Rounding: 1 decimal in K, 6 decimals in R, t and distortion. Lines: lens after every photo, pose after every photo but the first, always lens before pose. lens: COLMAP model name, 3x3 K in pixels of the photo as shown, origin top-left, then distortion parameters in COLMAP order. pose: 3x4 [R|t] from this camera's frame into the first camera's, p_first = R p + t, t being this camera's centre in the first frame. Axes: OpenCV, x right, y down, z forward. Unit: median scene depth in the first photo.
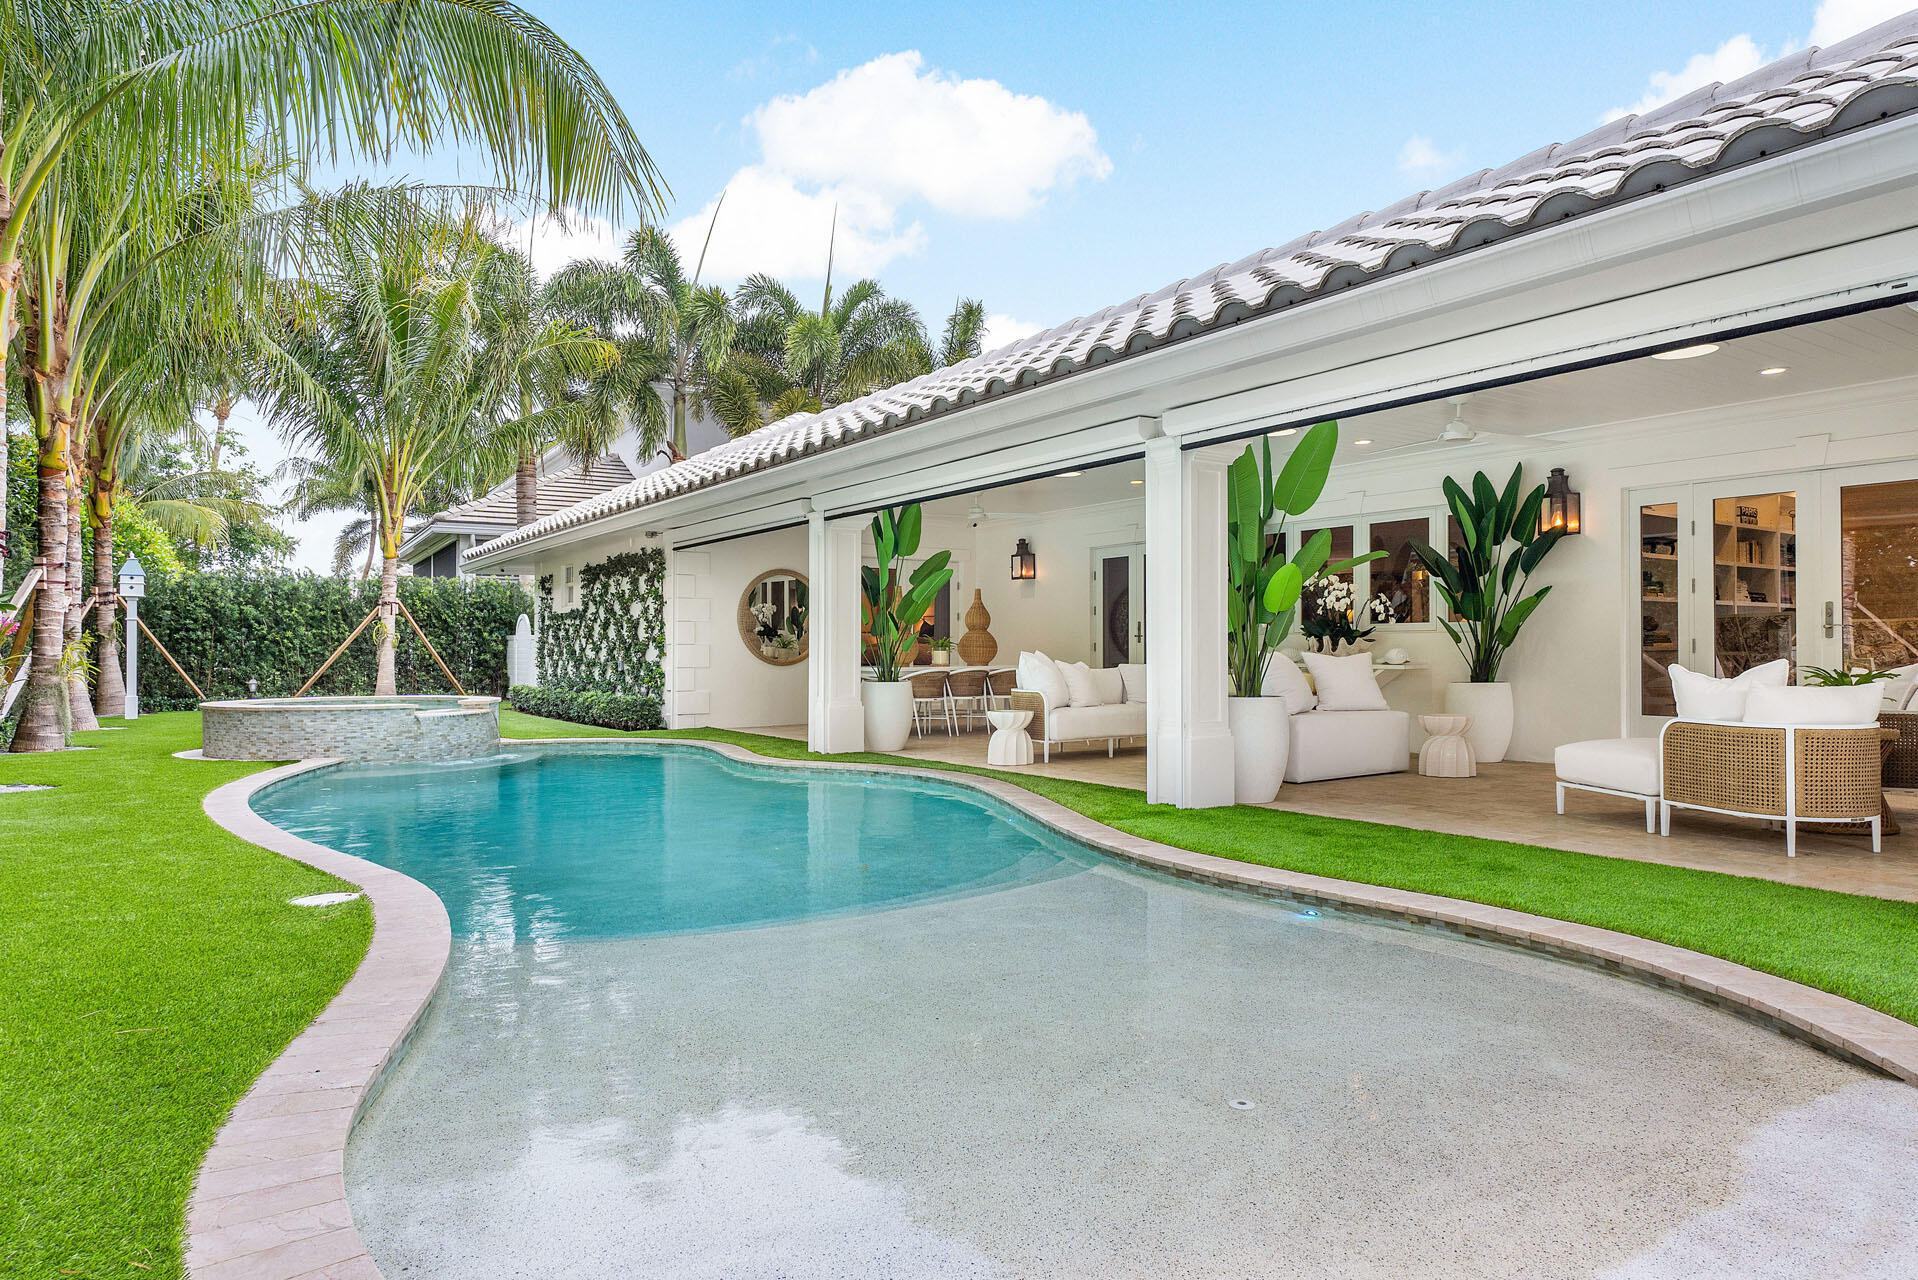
lens RADIAL K [[1120.5, 0, 949.9], [0, 1120.5, 634.5], [0, 0, 1]] dist [0.007500, -0.000629]
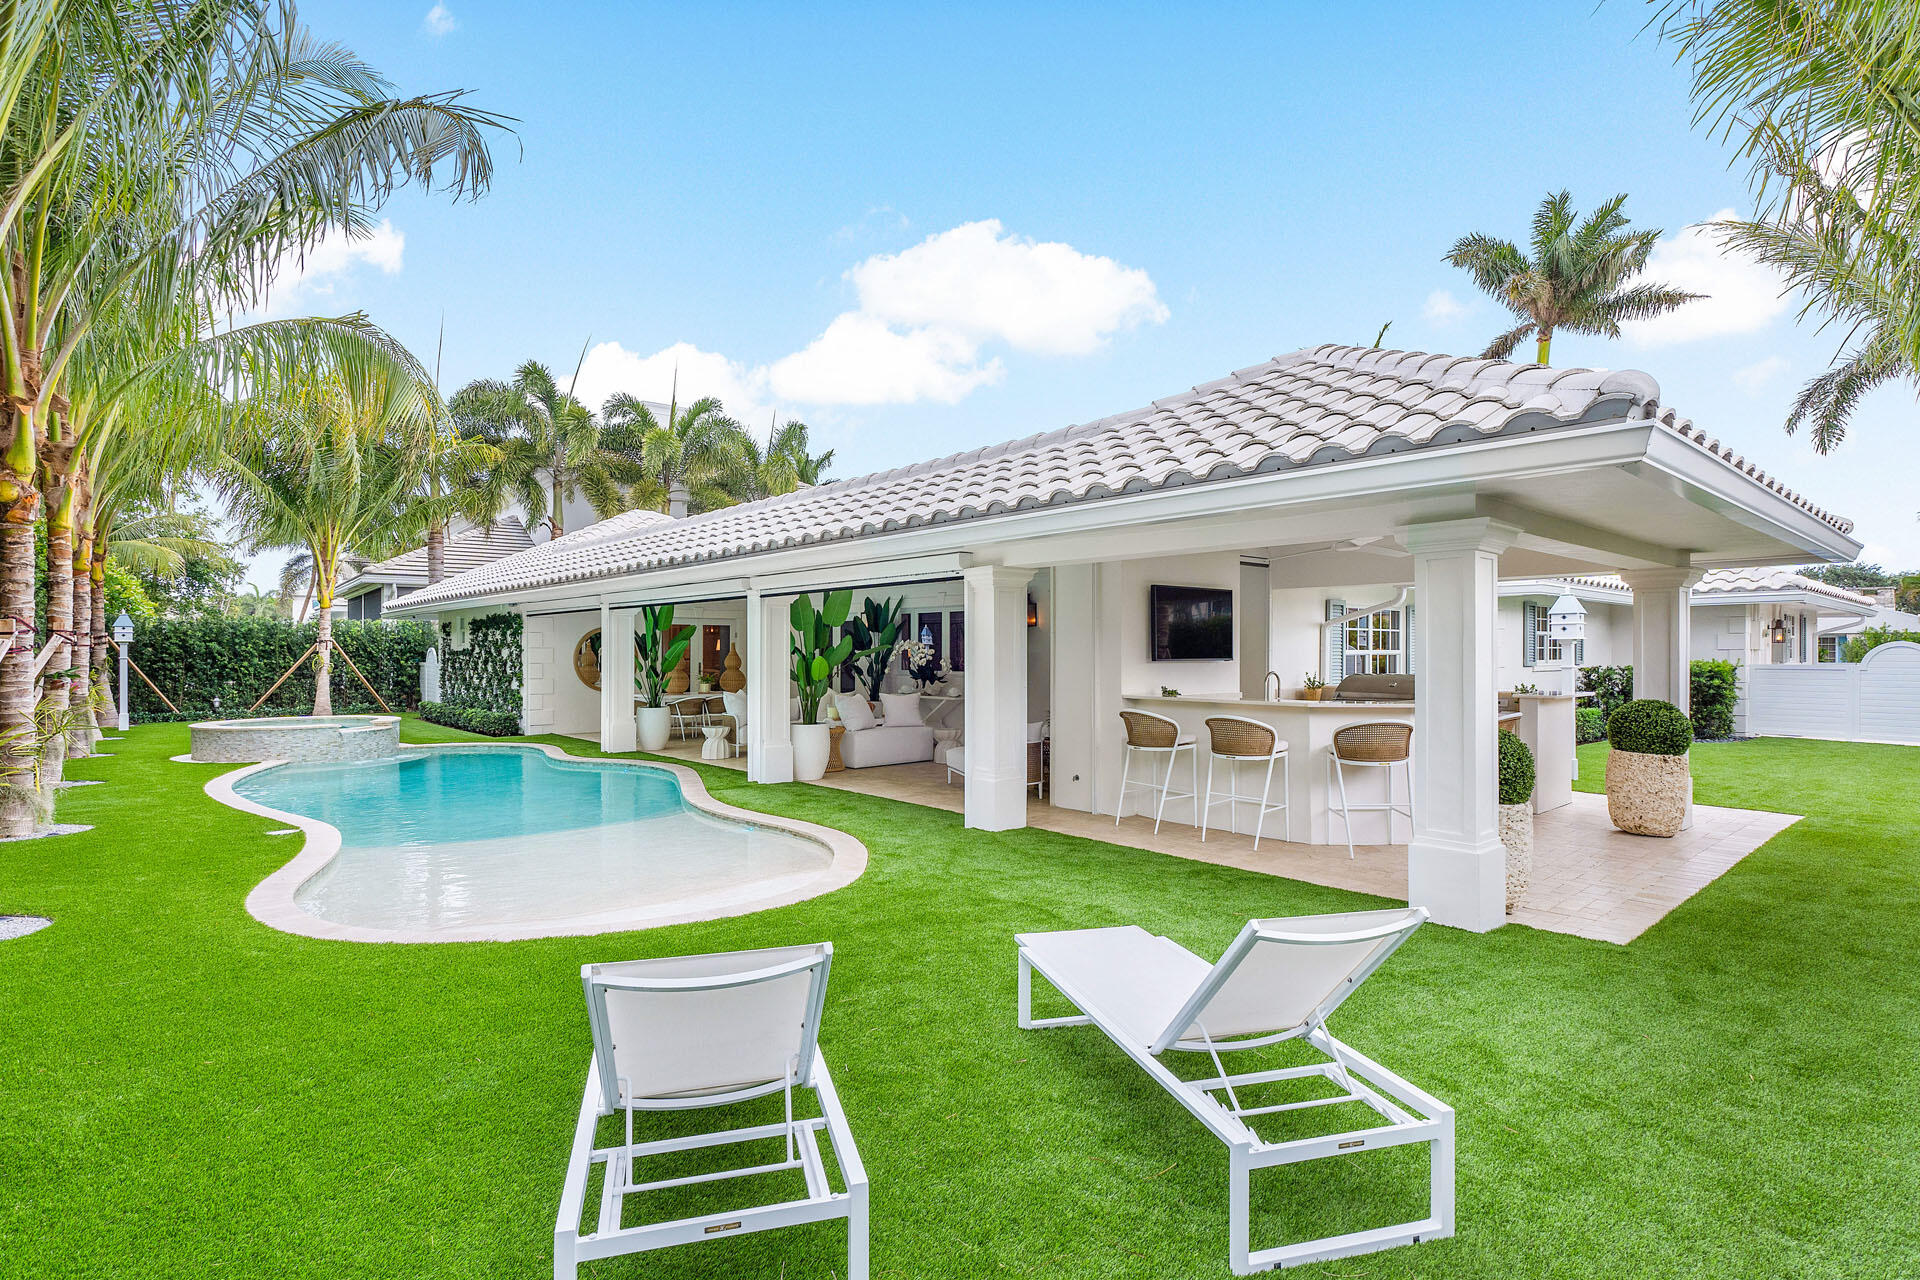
lens RADIAL K [[955.2, 0, 975.8], [0, 955.2, 649.3], [0, 0, 1]] dist [0.003670, -0.000522]
pose [[0.991803, 0.001632, 0.127769, 0.145171], [-0.003592, 0.999879, 0.015116, -0.041072], [-0.127728, -0.015451, 0.991689, -0.270531]]
